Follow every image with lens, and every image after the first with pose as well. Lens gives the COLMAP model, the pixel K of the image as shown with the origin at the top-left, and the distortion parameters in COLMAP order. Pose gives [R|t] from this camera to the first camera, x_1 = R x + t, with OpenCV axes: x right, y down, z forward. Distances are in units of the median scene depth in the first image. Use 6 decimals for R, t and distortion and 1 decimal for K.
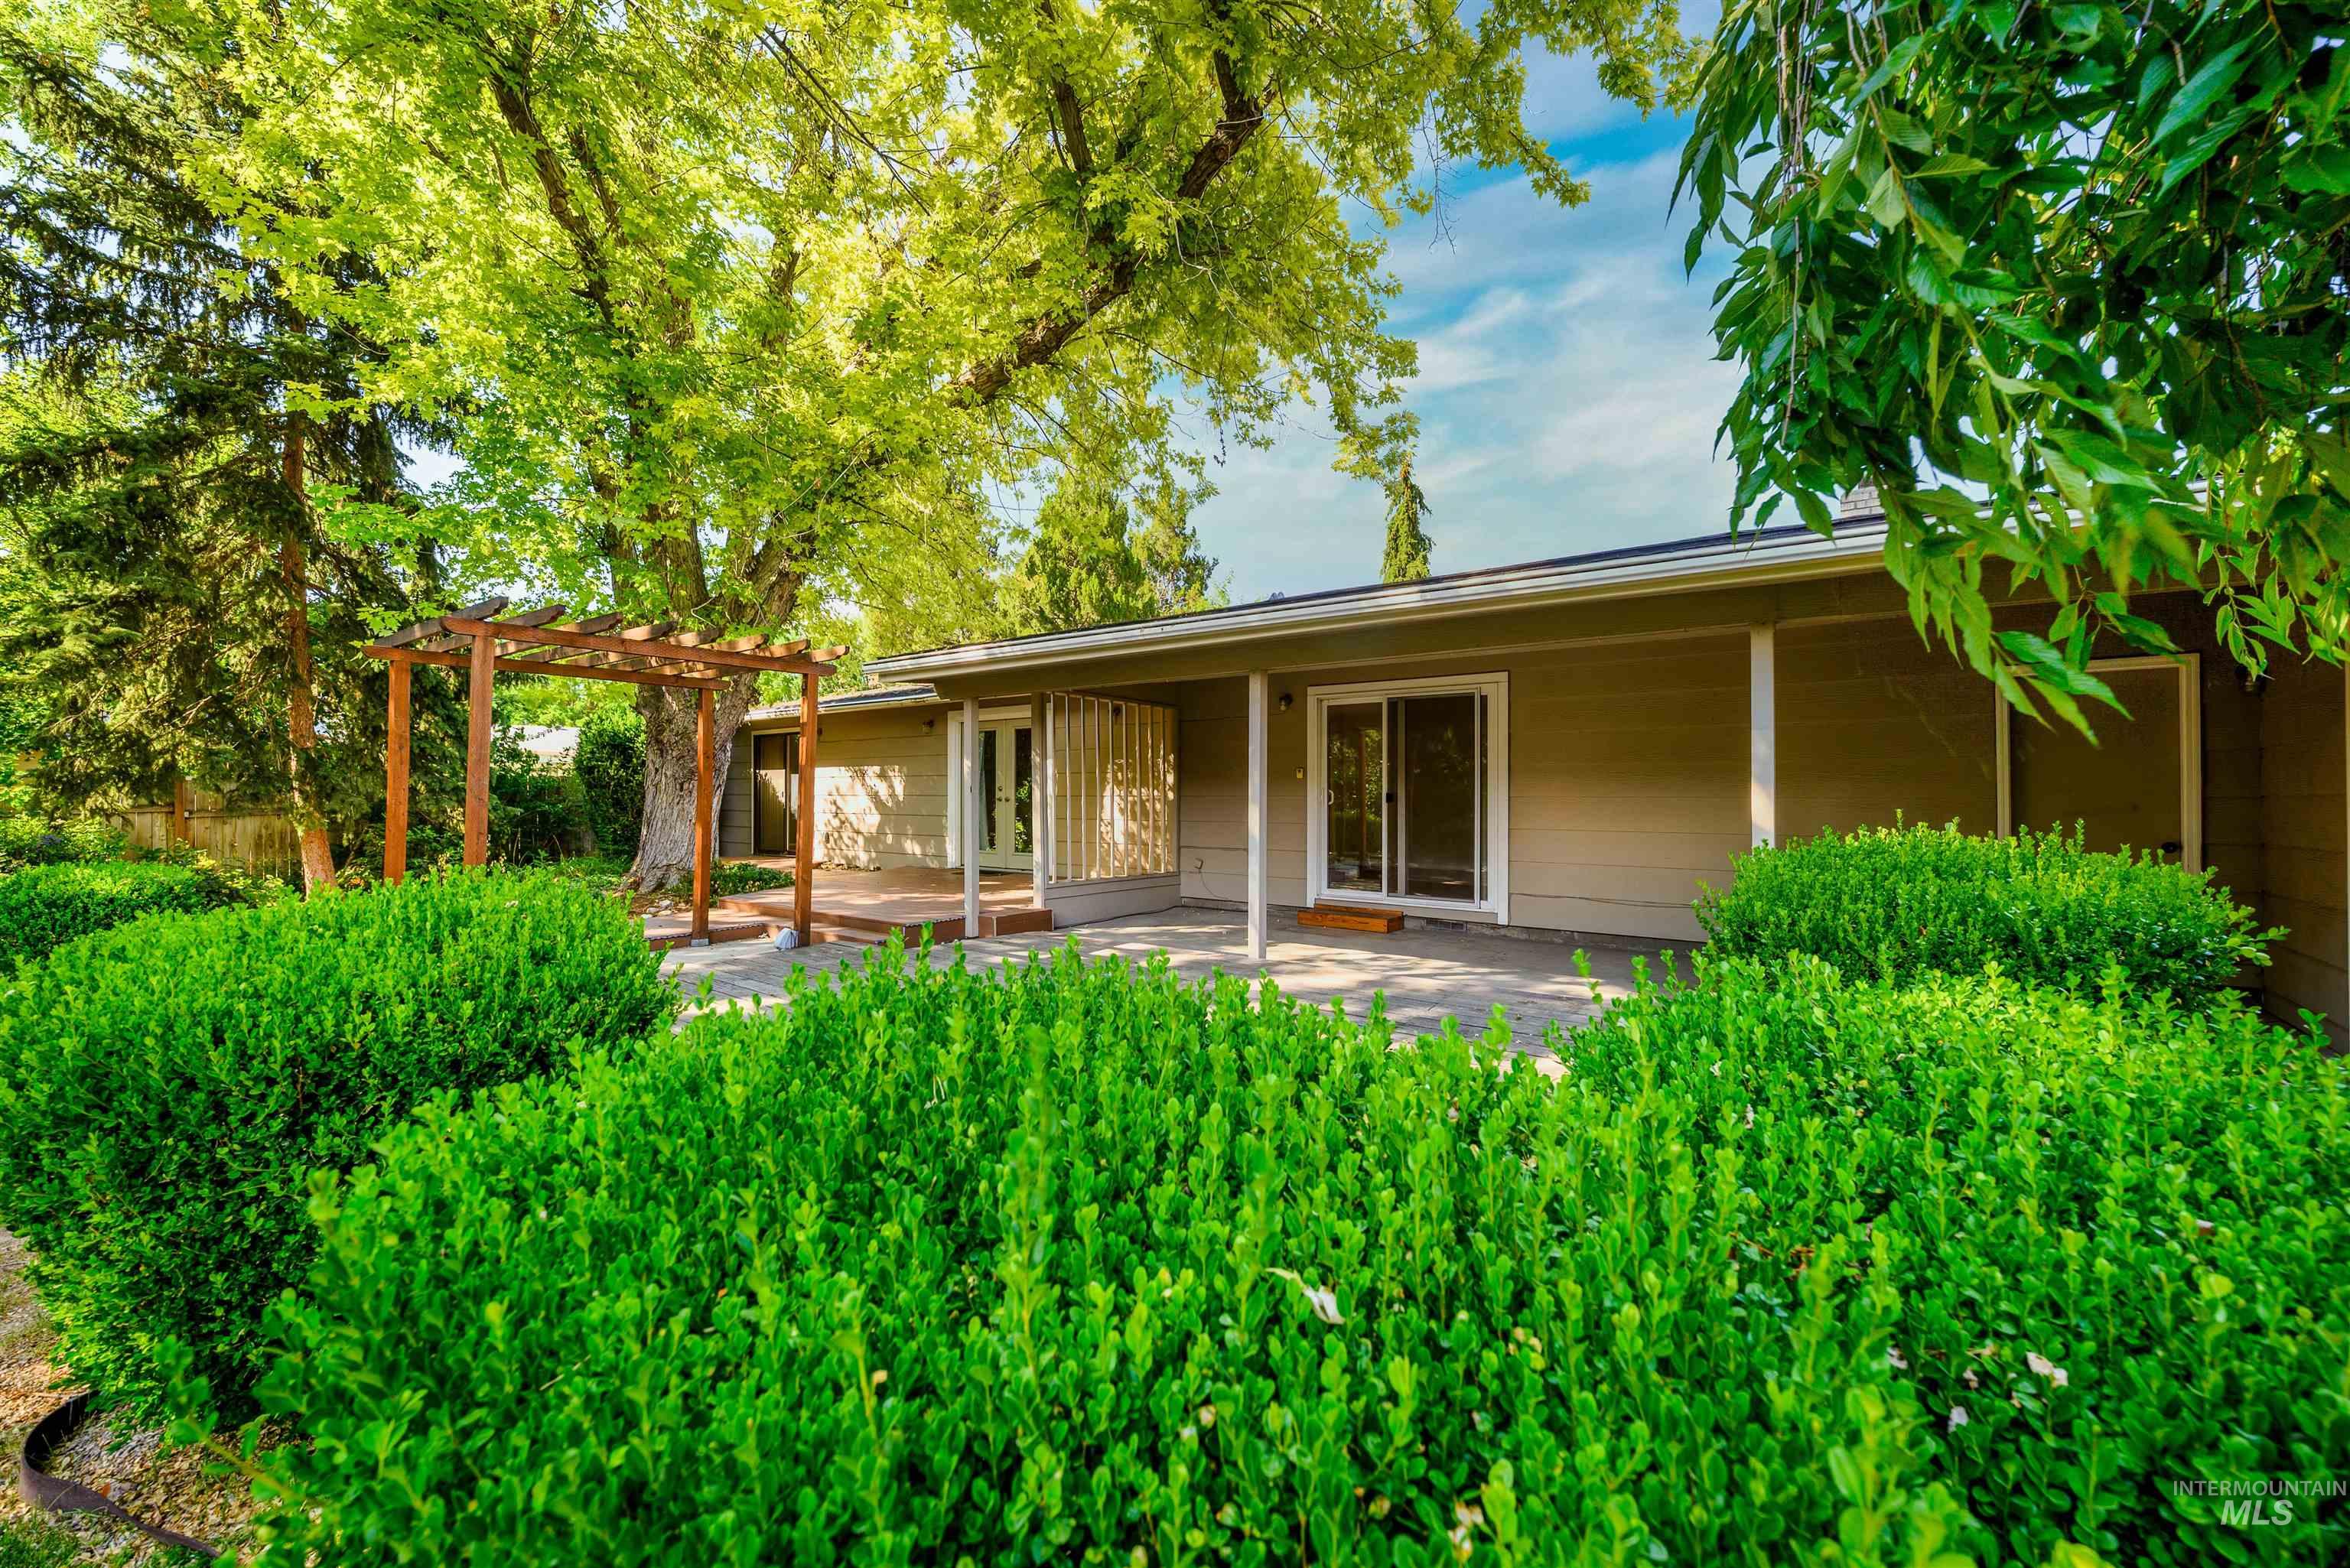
lens RADIAL K [[940.2, 0, 1175.0], [0, 940.2, 784.0], [0, 0, 1]] dist [0.001670, 0.000035]
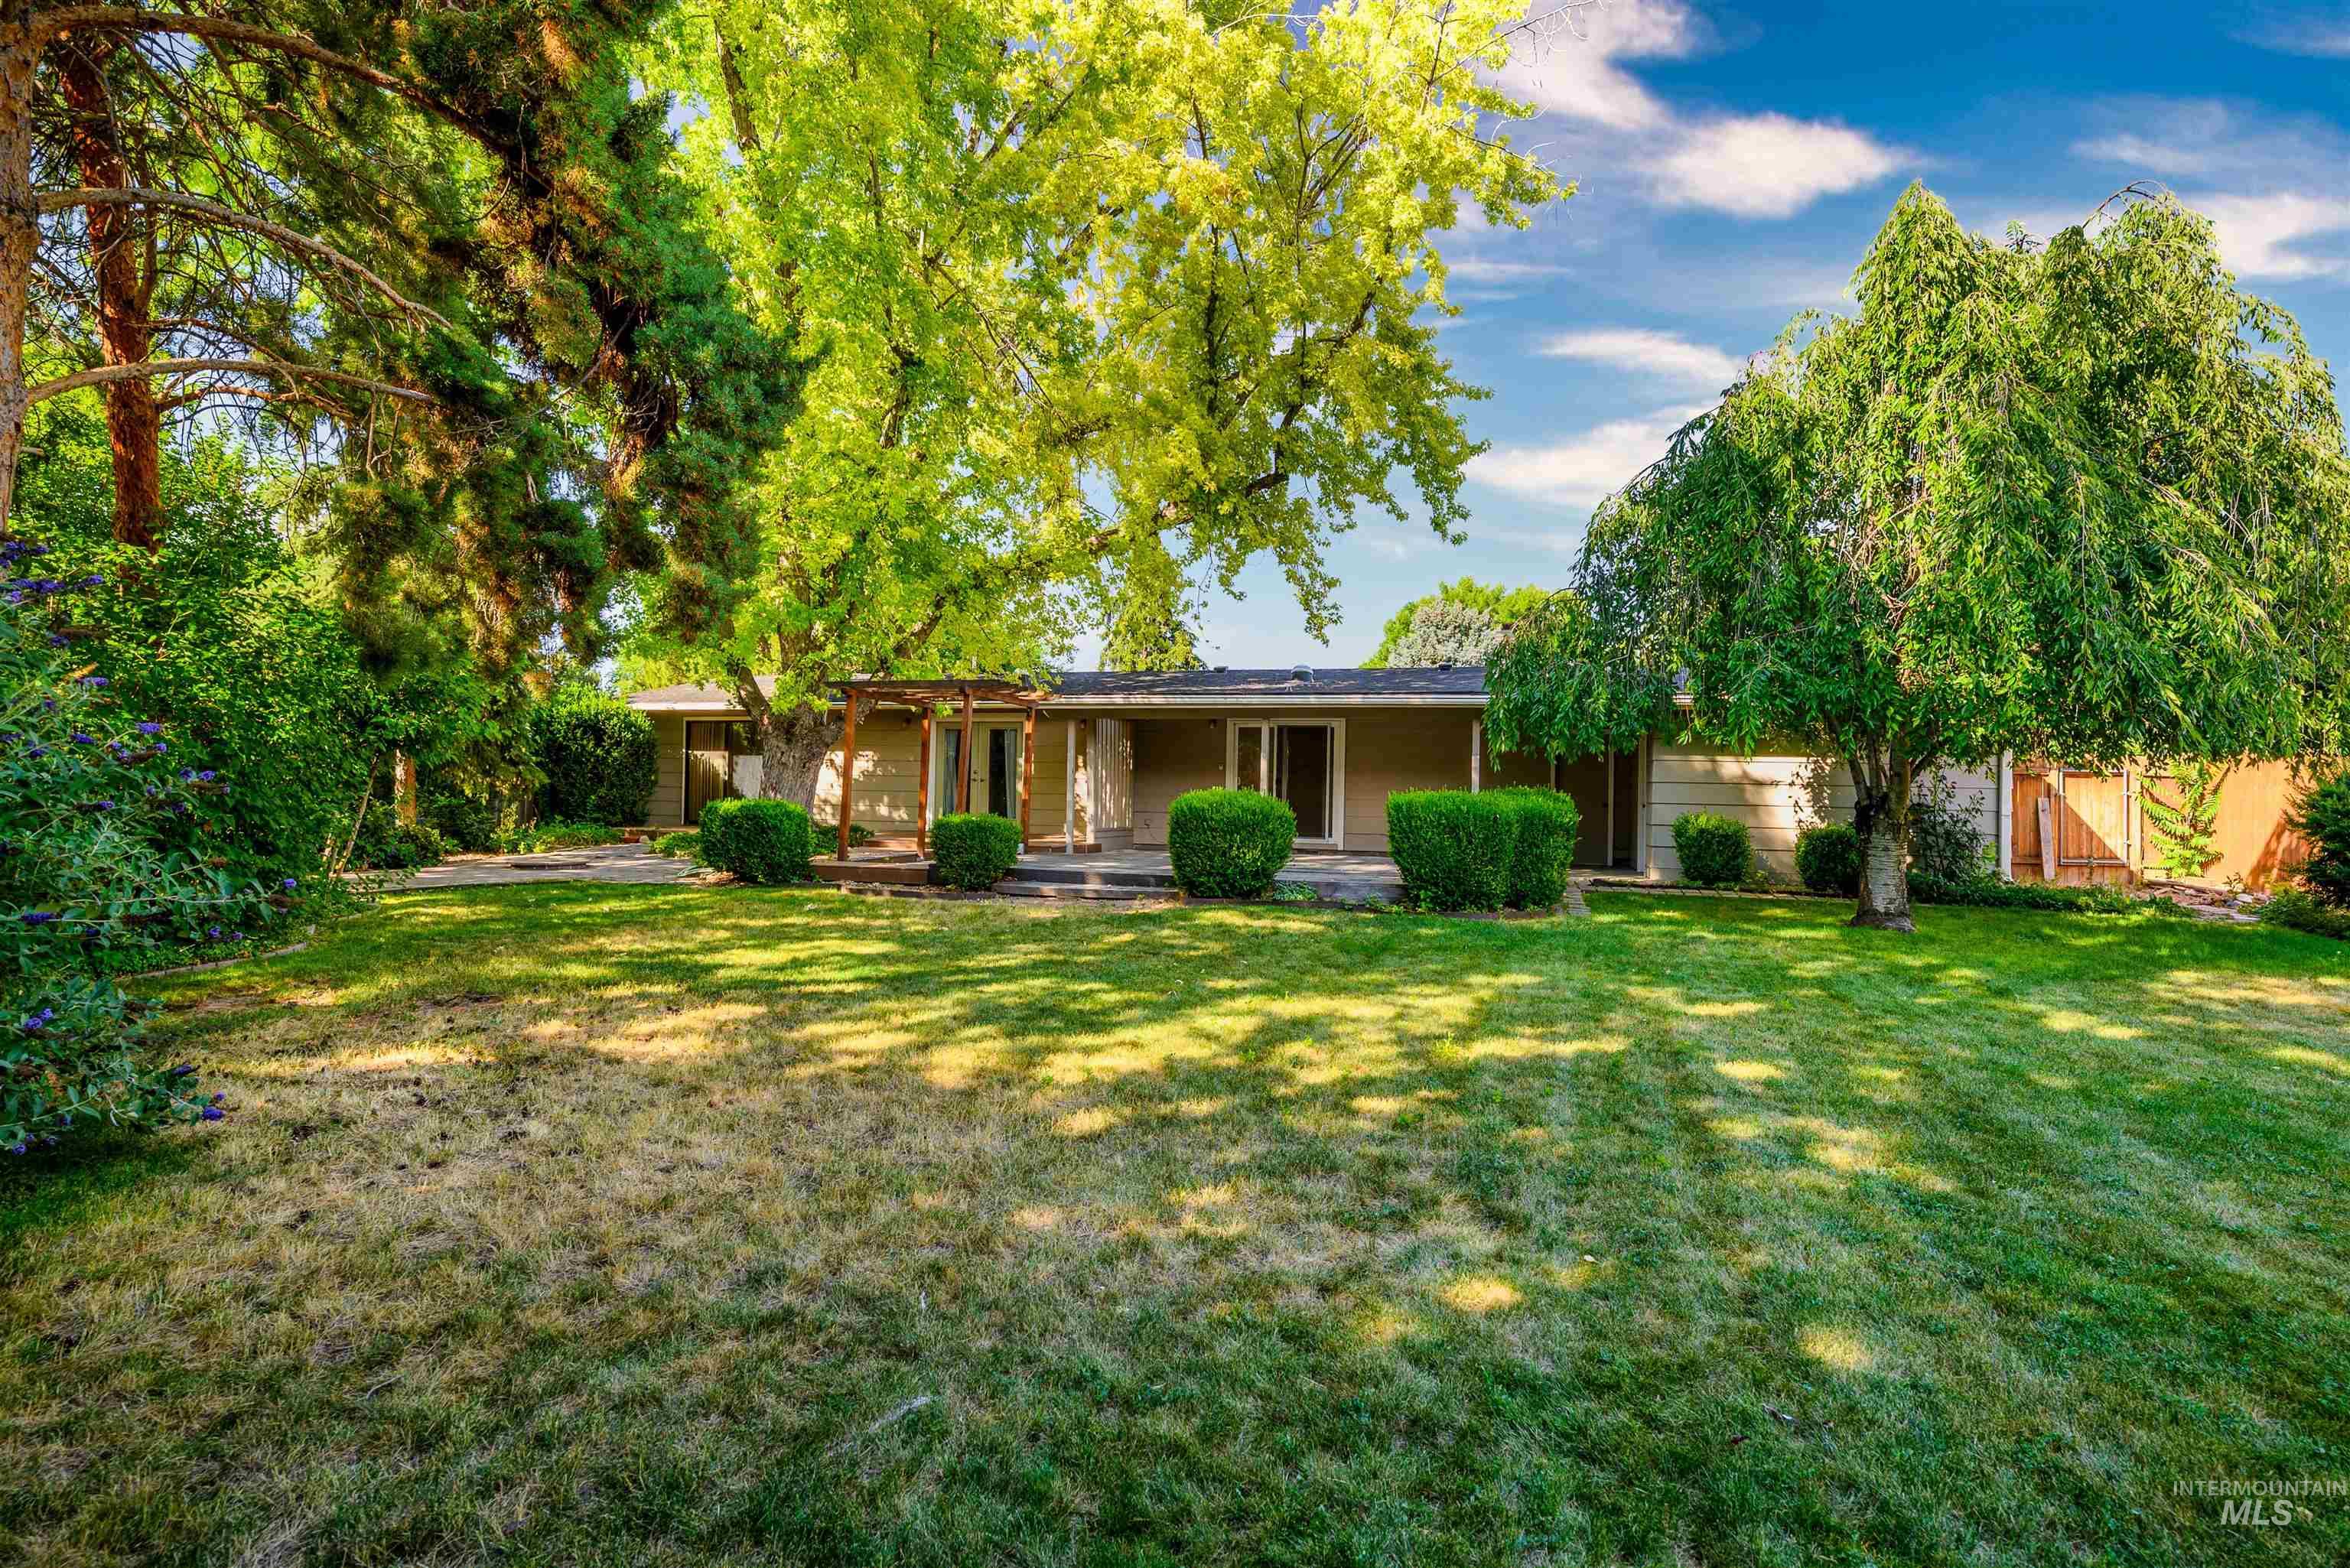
lens RADIAL K [[1152.9, 0, 1175.0], [0, 1152.9, 784.0], [0, 0, 1]] dist [-0.000013, -0.000035]
pose [[0.935255, 0.017479, 0.353544, -0.745711], [-0.020379, 0.999782, 0.004481, 0.014483], [-0.353389, -0.011396, 0.935407, -0.983016]]
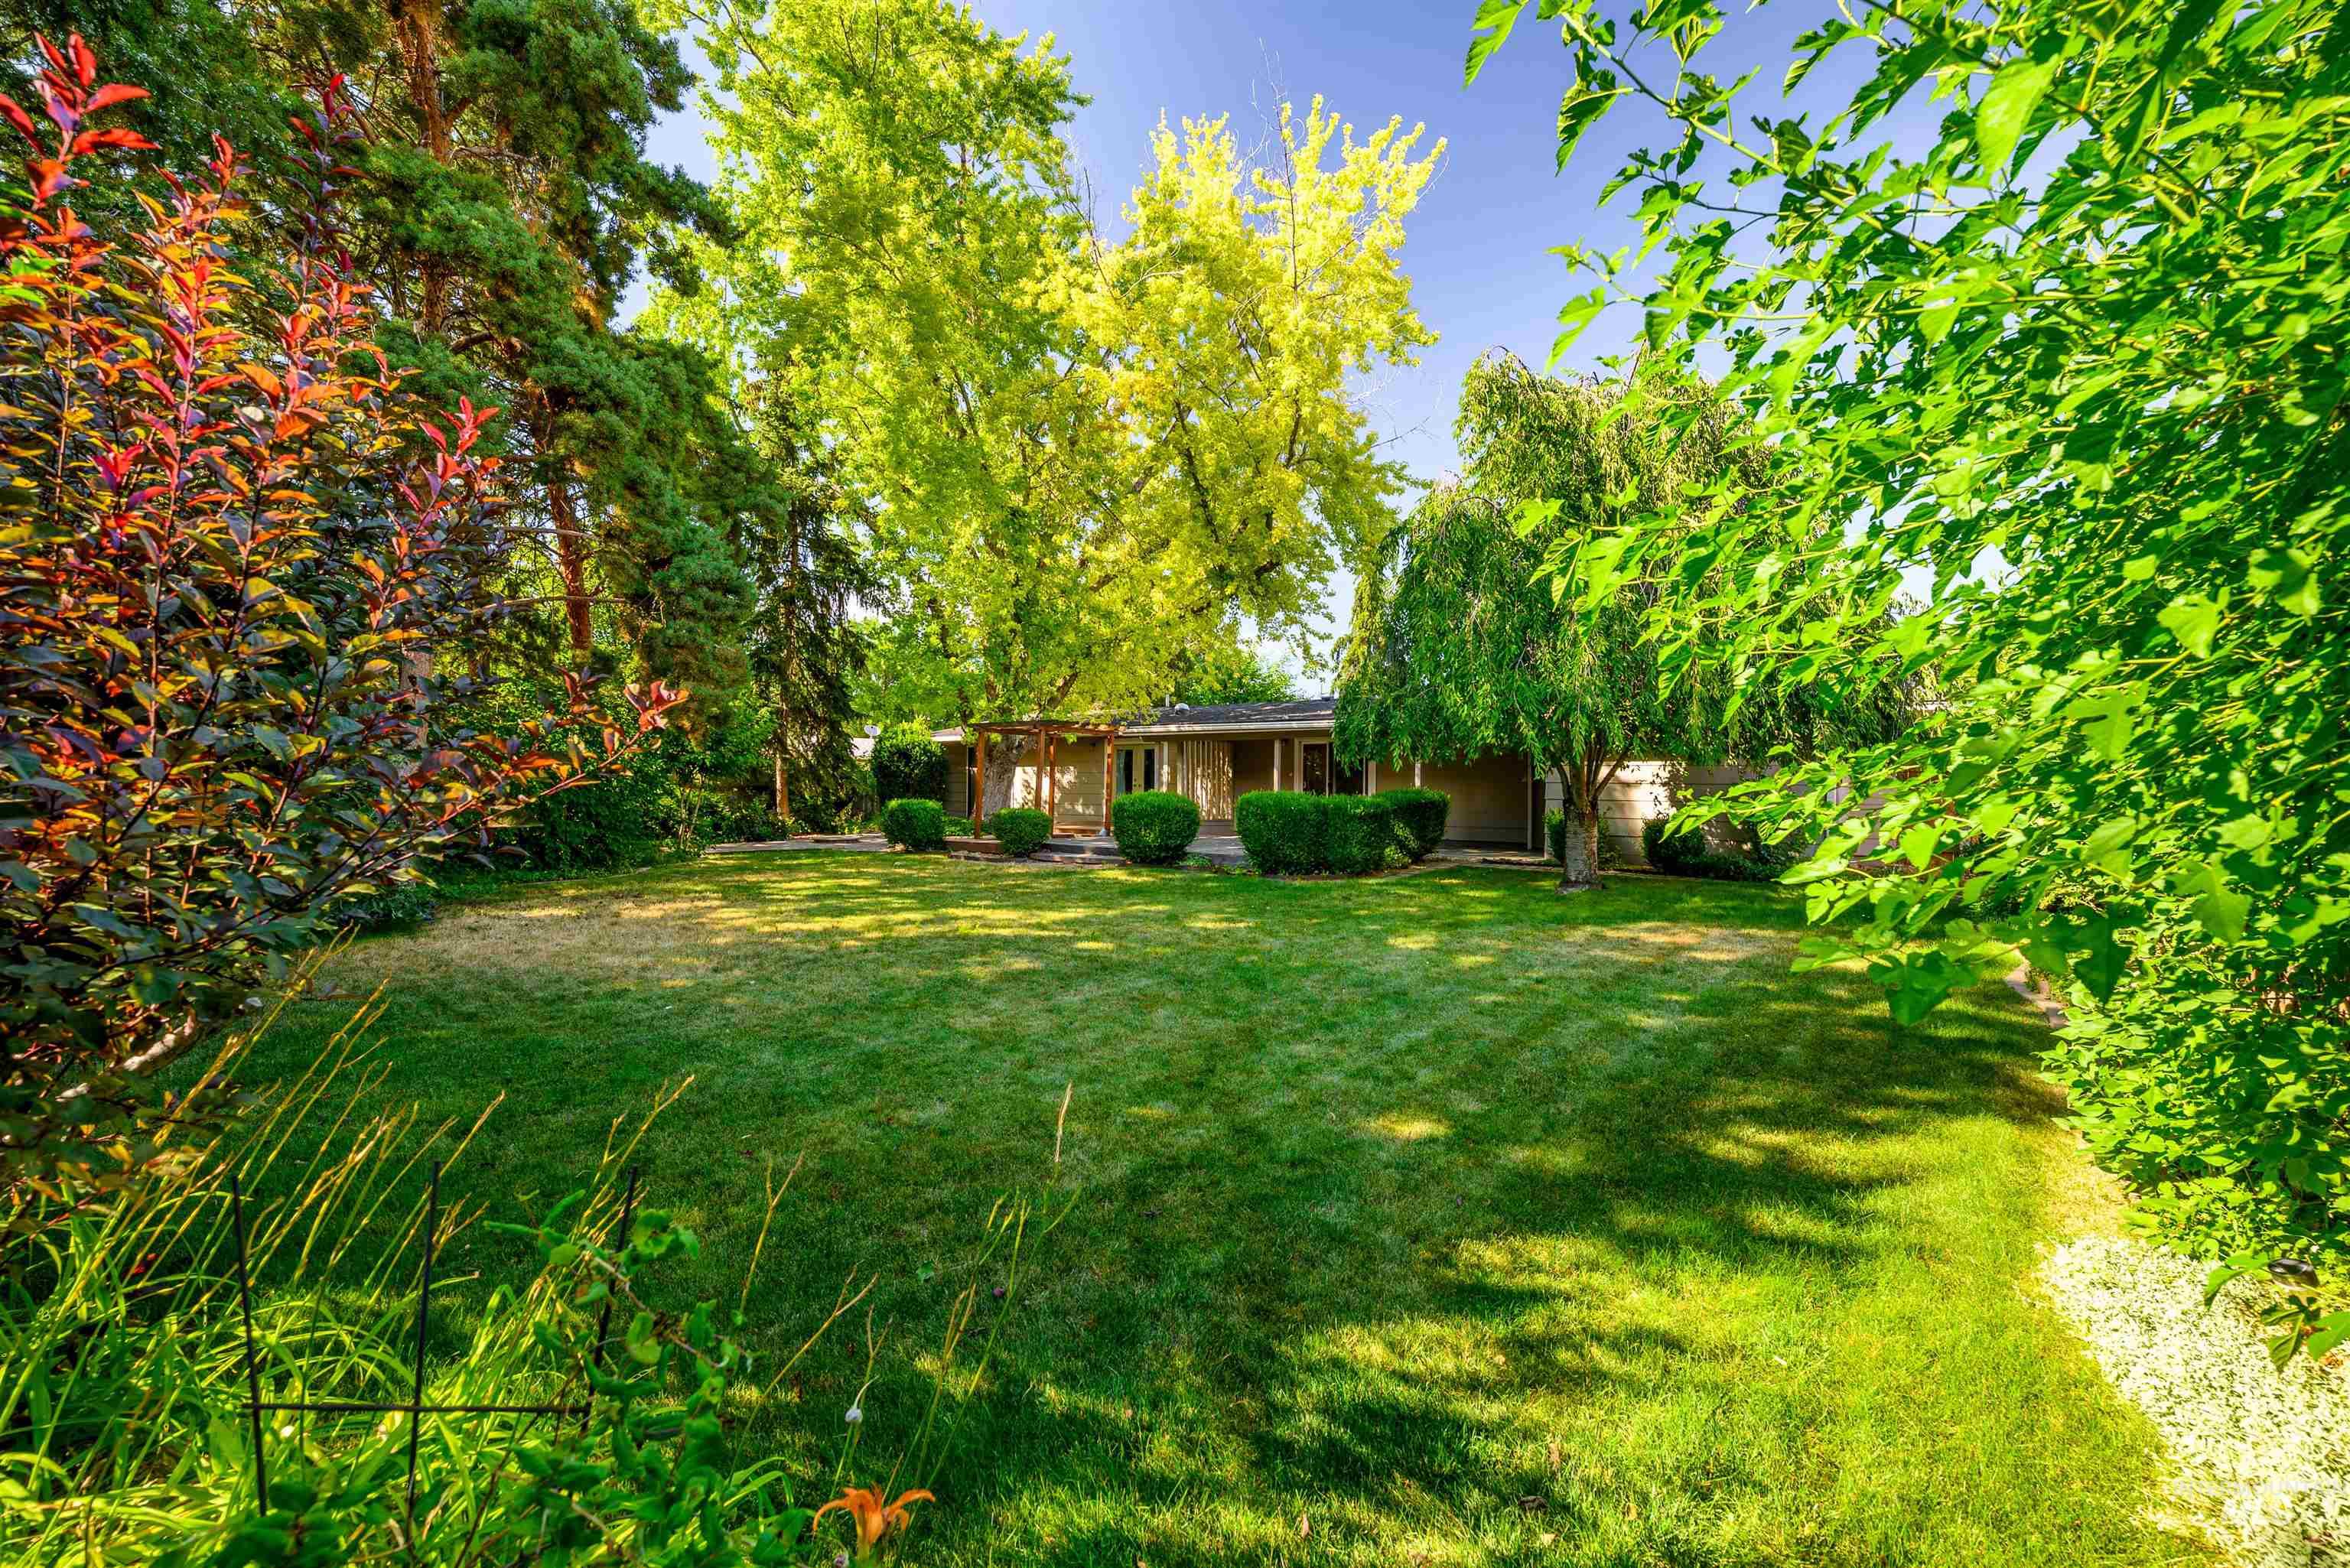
lens RADIAL K [[964.4, 0, 1175.0], [0, 964.4, 784.0], [0, 0, 1]] dist [0.000002, -0.000002]
pose [[0.999764, 0.009381, 0.019620, -0.203993], [-0.009433, 0.999952, 0.002594, 0.009813], [-0.019594, -0.002778, 0.999804, -1.413621]]
